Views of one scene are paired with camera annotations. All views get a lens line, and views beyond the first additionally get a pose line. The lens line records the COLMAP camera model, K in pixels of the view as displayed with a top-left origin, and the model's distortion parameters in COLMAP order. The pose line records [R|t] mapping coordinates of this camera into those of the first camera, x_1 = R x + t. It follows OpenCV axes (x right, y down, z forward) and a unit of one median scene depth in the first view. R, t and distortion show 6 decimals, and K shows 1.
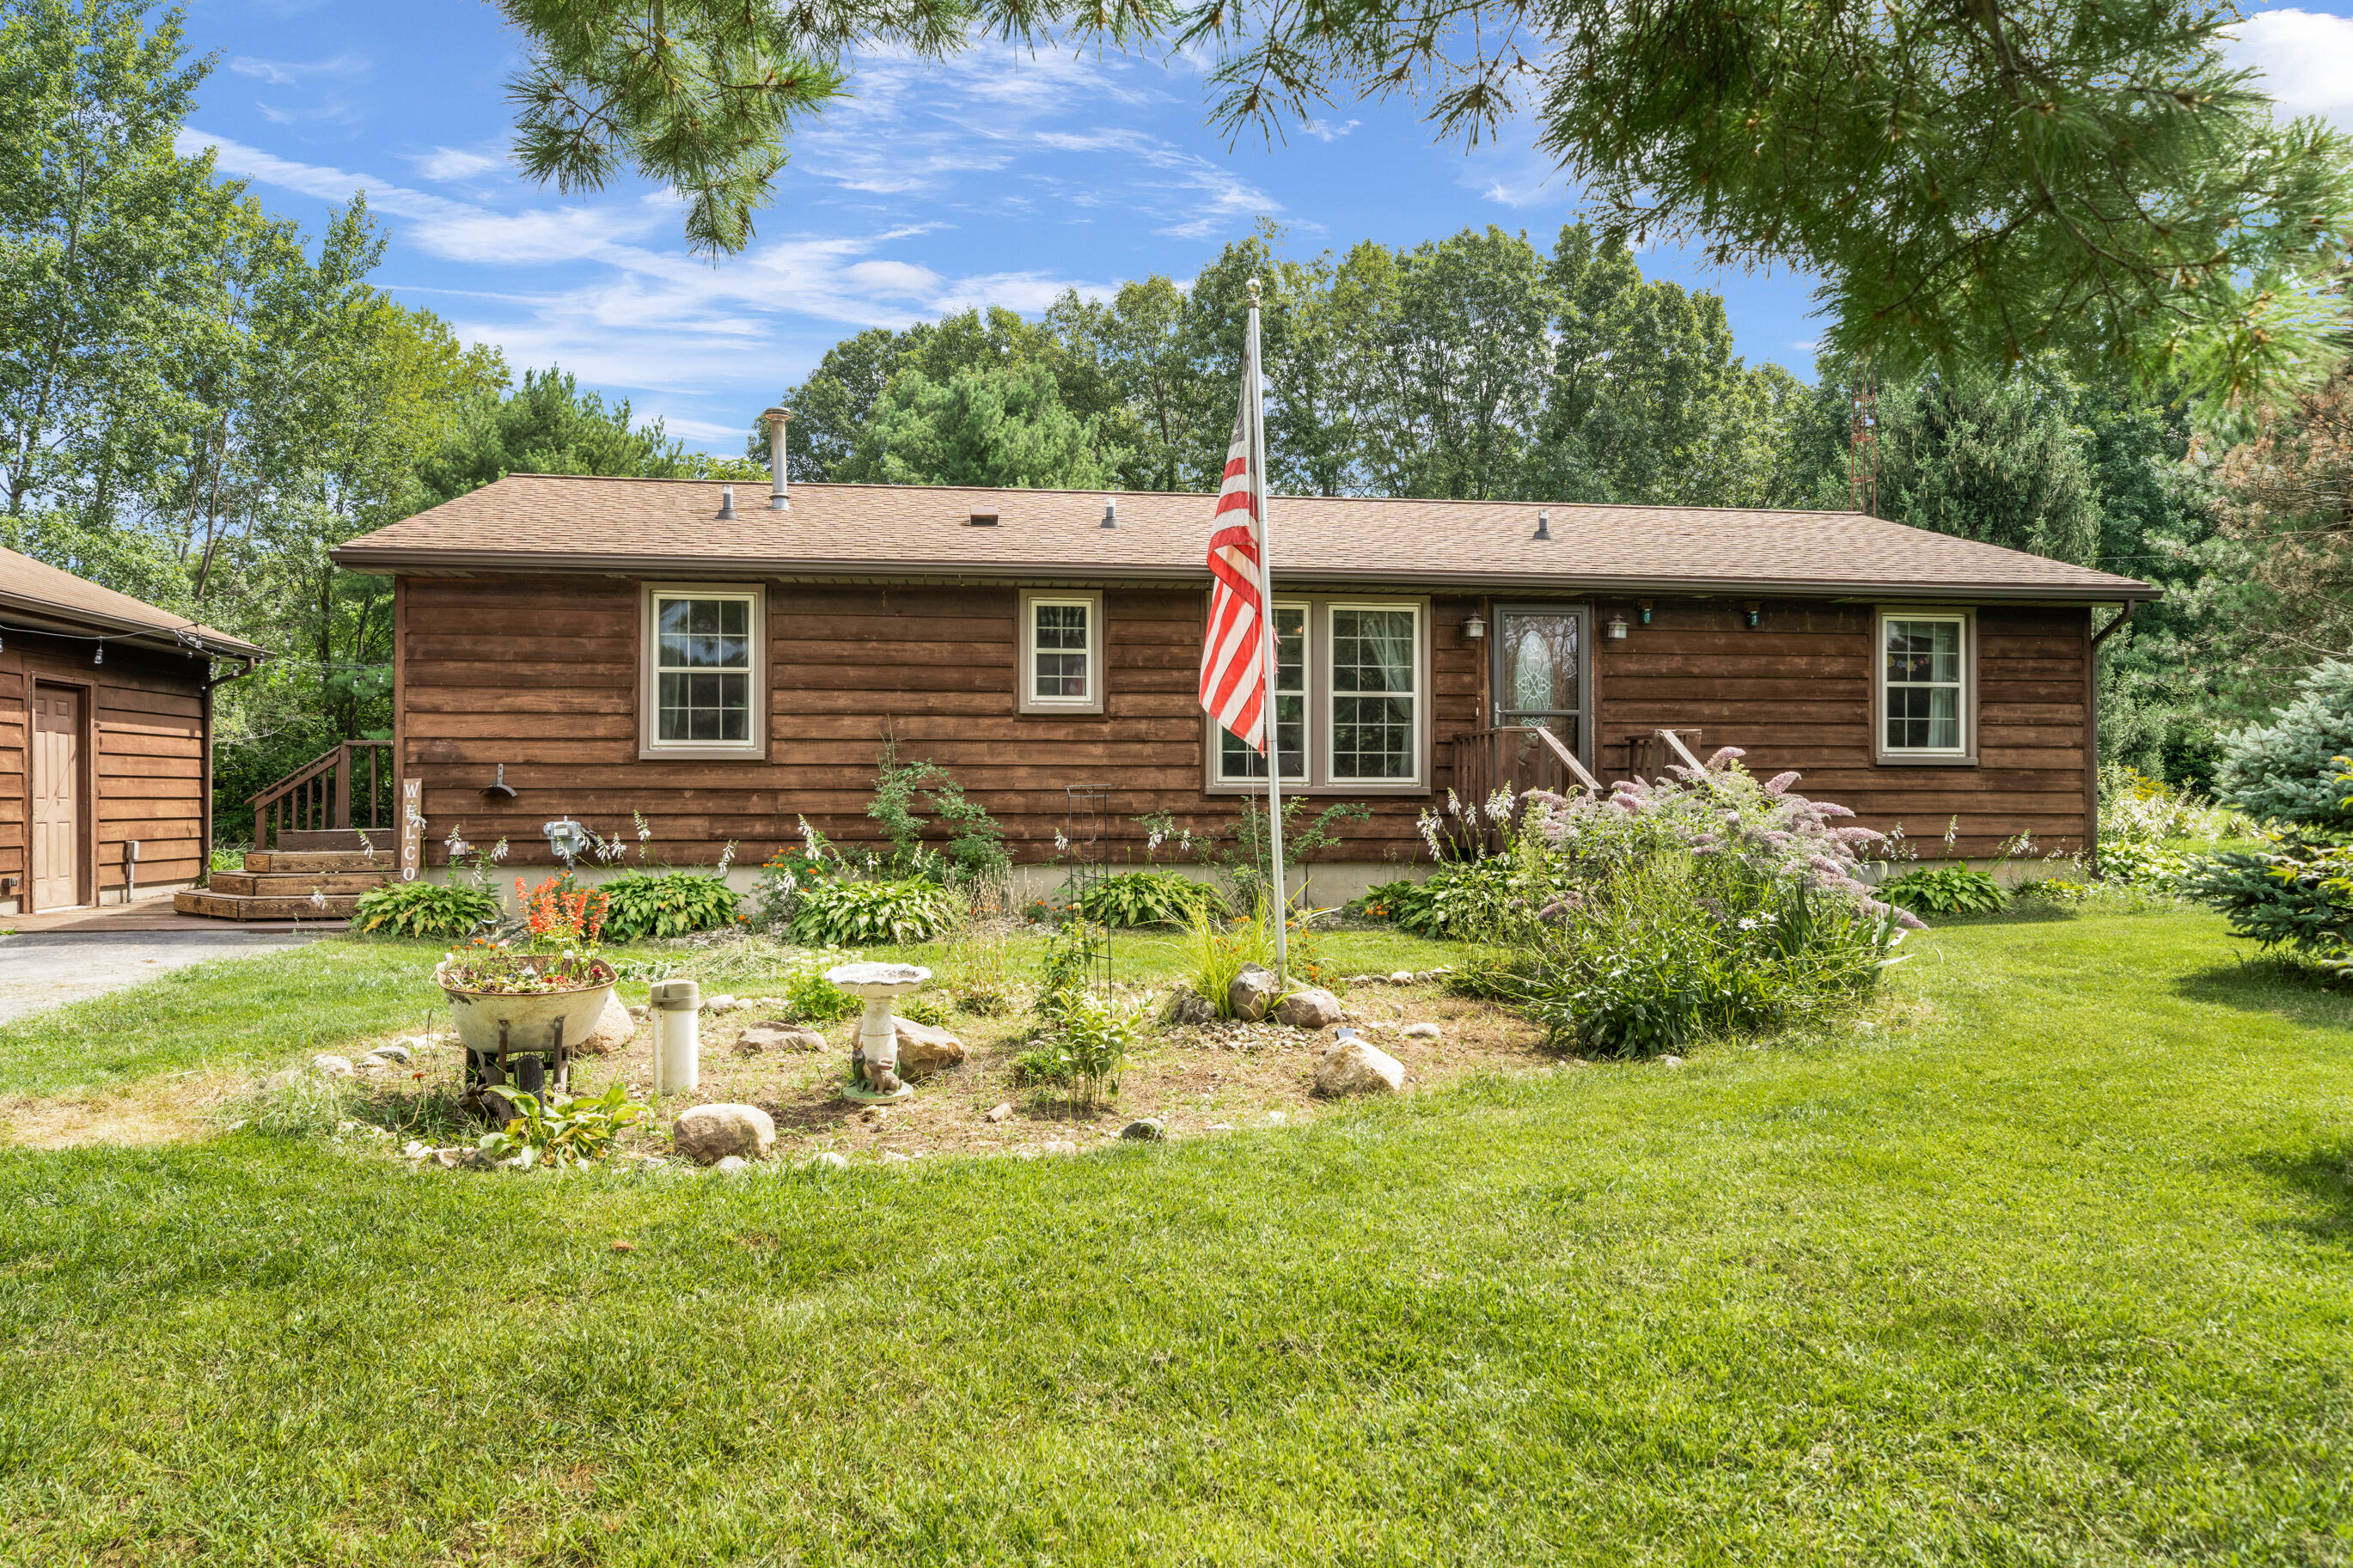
lens RADIAL K [[1517.1, 0, 1176.4], [0, 1517.1, 785.8], [0, 0, 1]] dist [0.007901, 0.001179]
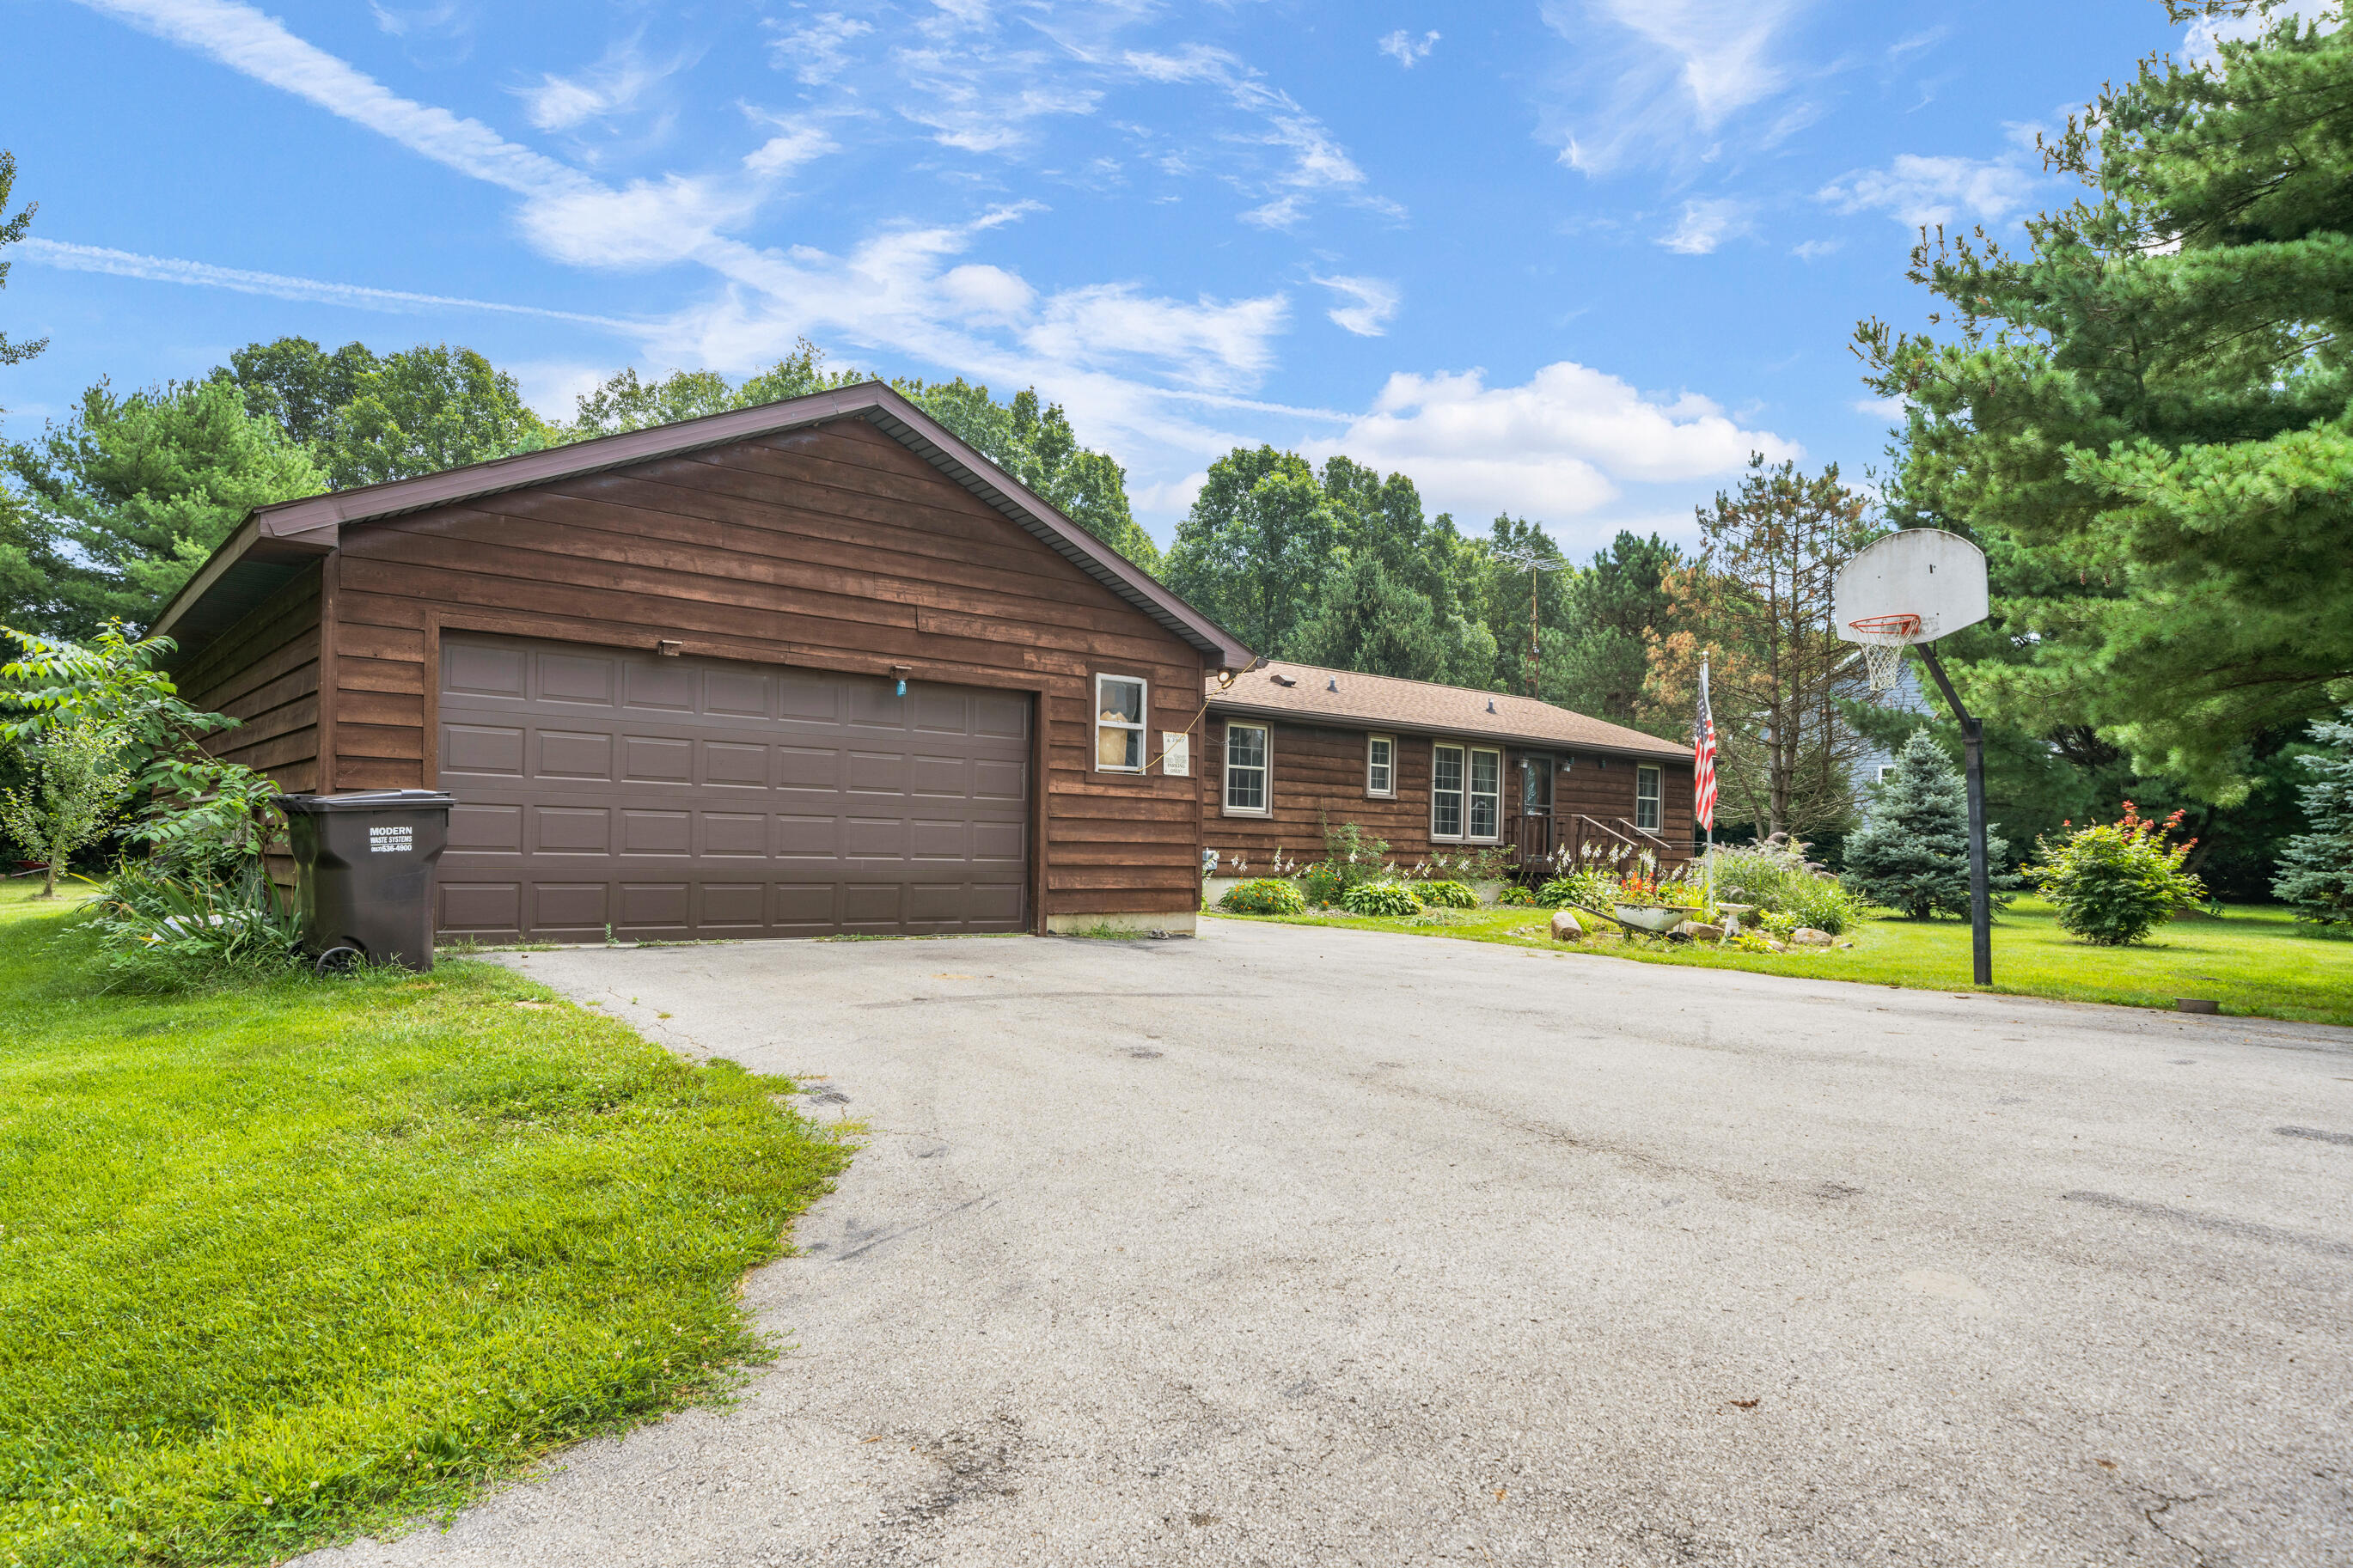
lens RADIAL K [[1412.1, 0, 1175.6], [0, 1412.1, 788.7], [0, 0, 1]] dist [0.003799, 0.000073]
pose [[0.844105, 0.043380, 0.534420, -1.229675], [-0.029979, 0.998981, -0.033738, 0.007047], [-0.535339, 0.012457, 0.844546, -0.346621]]
